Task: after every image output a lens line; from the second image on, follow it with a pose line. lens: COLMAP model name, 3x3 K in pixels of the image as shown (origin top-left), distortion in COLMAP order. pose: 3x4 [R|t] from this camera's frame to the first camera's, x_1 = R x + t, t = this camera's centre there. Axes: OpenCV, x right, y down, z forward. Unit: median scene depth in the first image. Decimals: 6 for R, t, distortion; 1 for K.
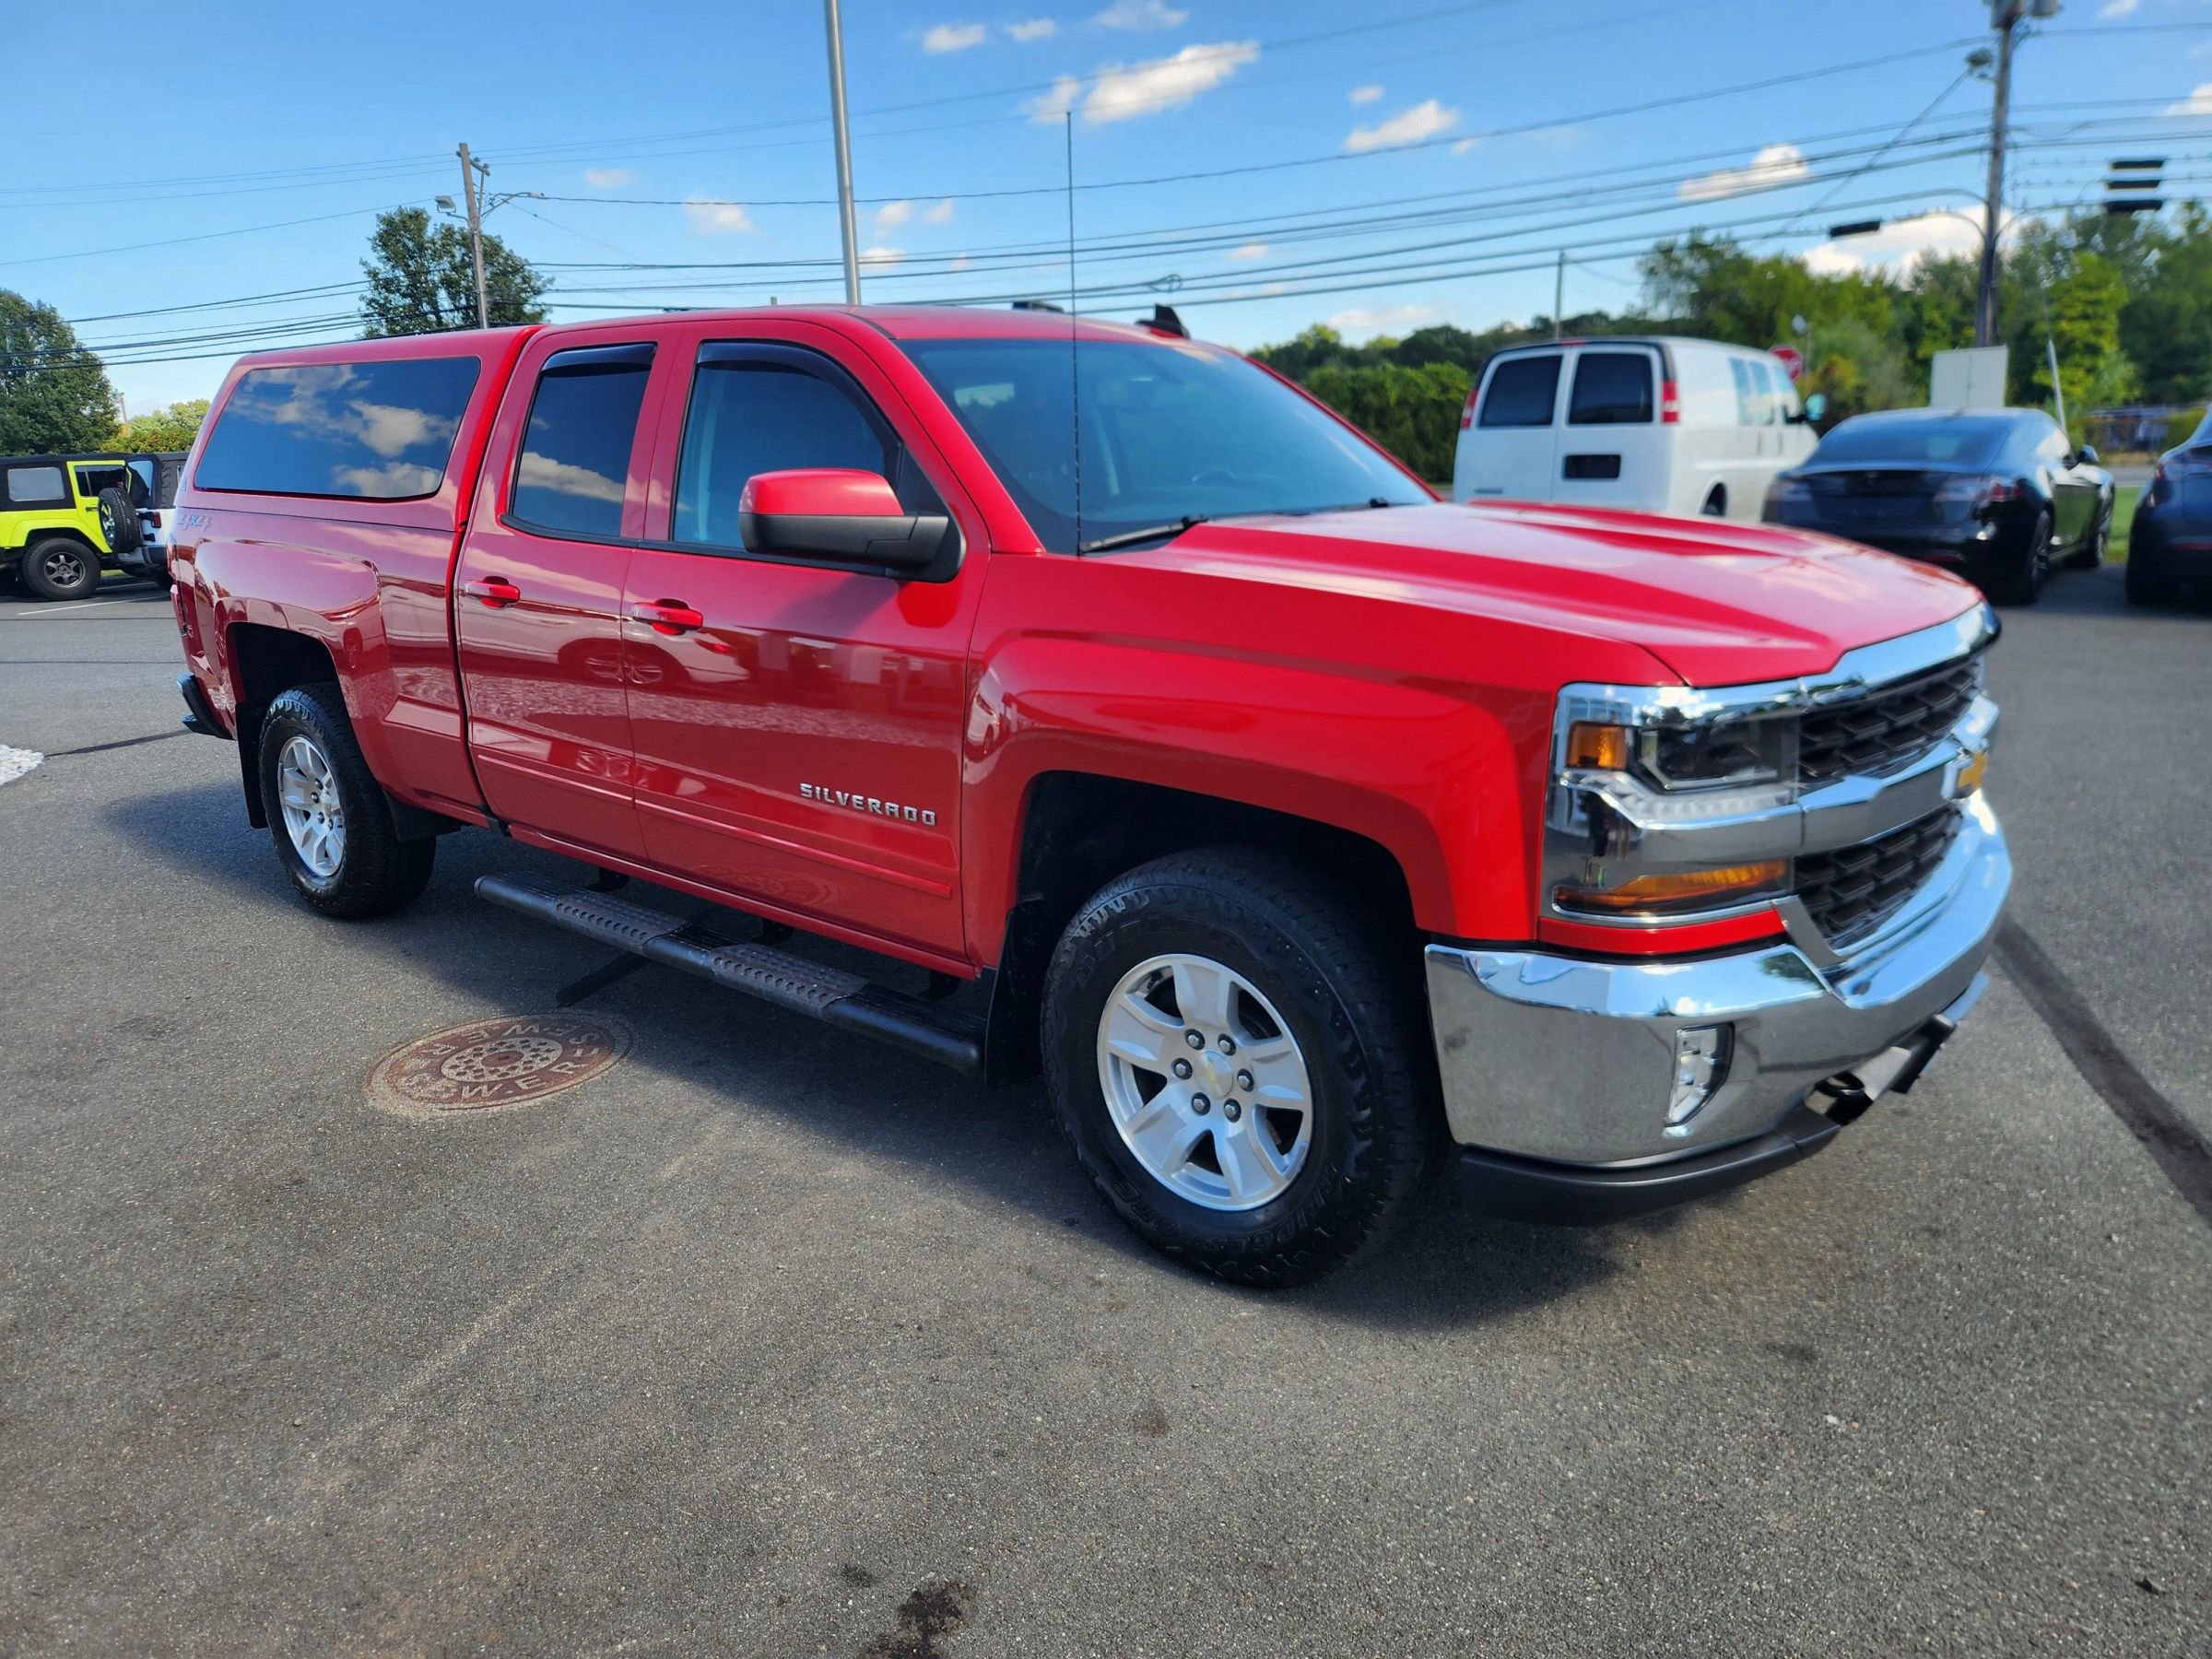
lens RADIAL K [[1492.7, 0, 1086.5], [0, 1492.7, 820.6], [0, 0, 1]] dist [0.069957, -0.068923]
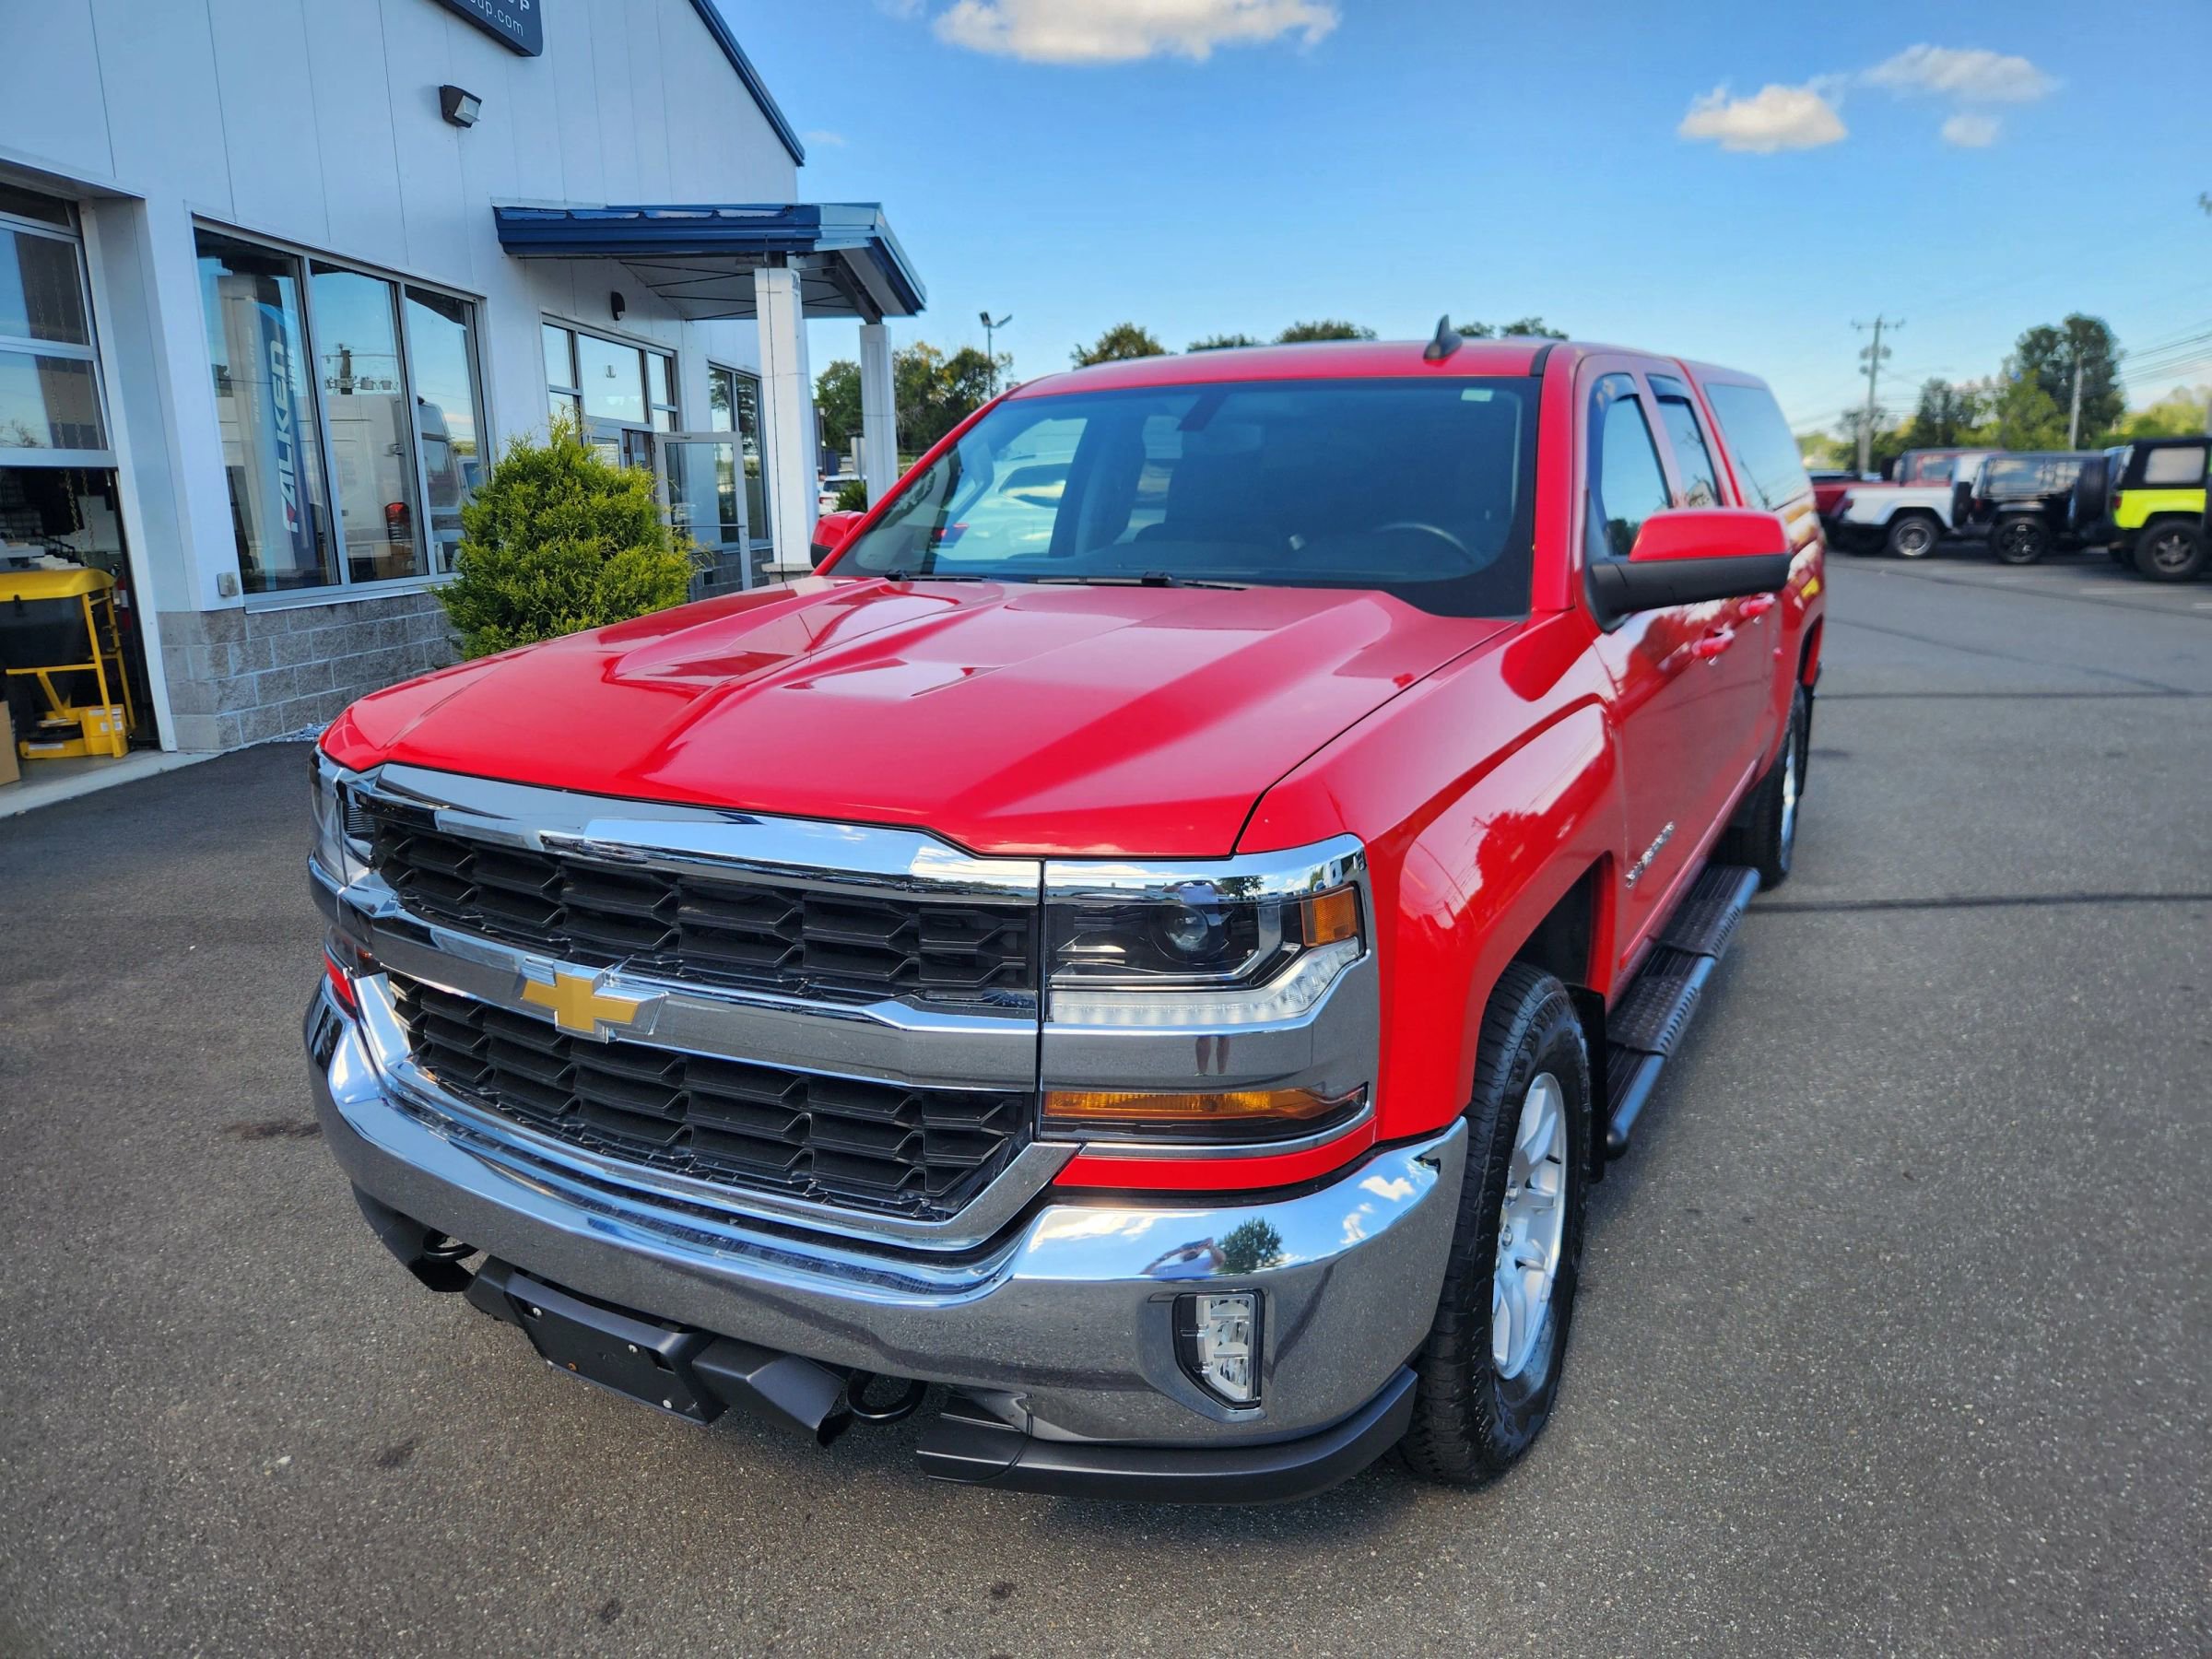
lens RADIAL K [[1482.1, 0, 1097.2], [0, 1482.1, 803.6], [0, 0, 1]] dist [0.072975, -0.062467]
pose [[0.182949, 0.234977, -0.954628, 0.267053], [-0.223789, 0.955479, 0.192299, -0.065850], [0.957313, 0.178454, 0.227389, 0.218057]]
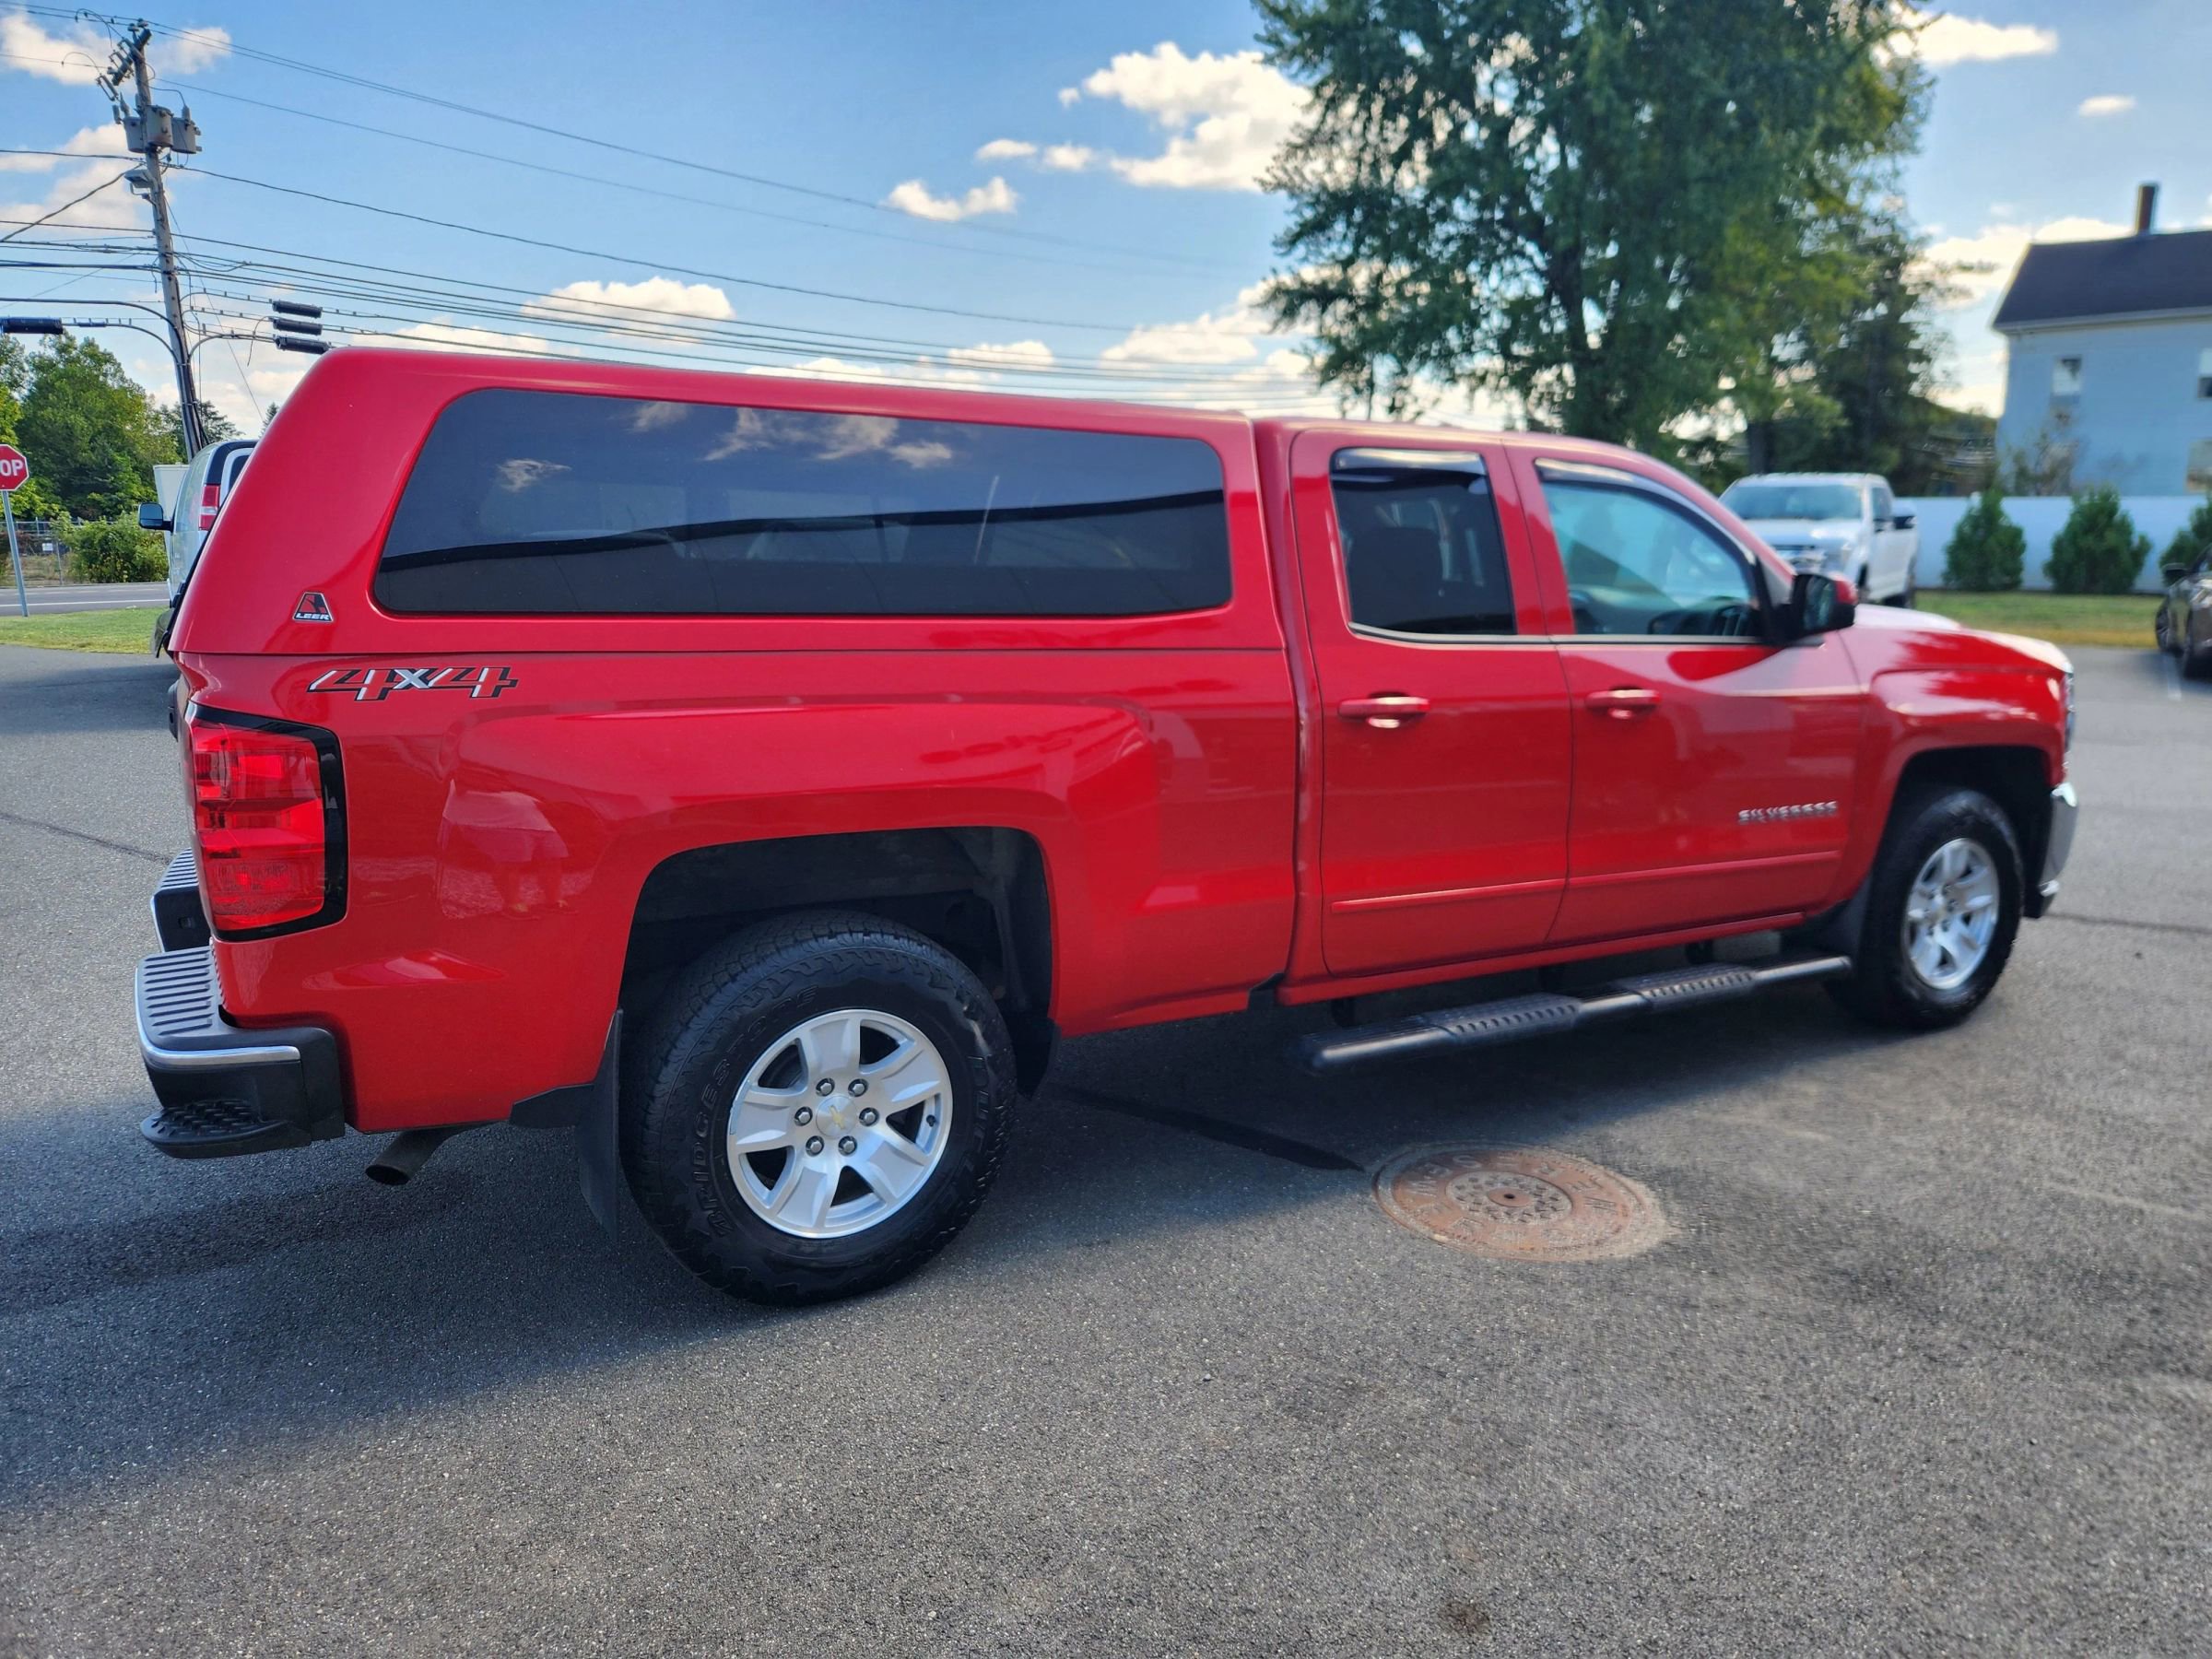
lens RADIAL K [[1488.0, 0, 1113.3], [0, 1488.0, 820.9], [0, 0, 1]] dist [0.067707, -0.066823]
pose [[0.337524, -0.148142, 0.929587, -0.393769], [0.213749, 0.973803, 0.077578, -0.058702], [-0.916727, 0.172514, 0.360348, 0.257966]]
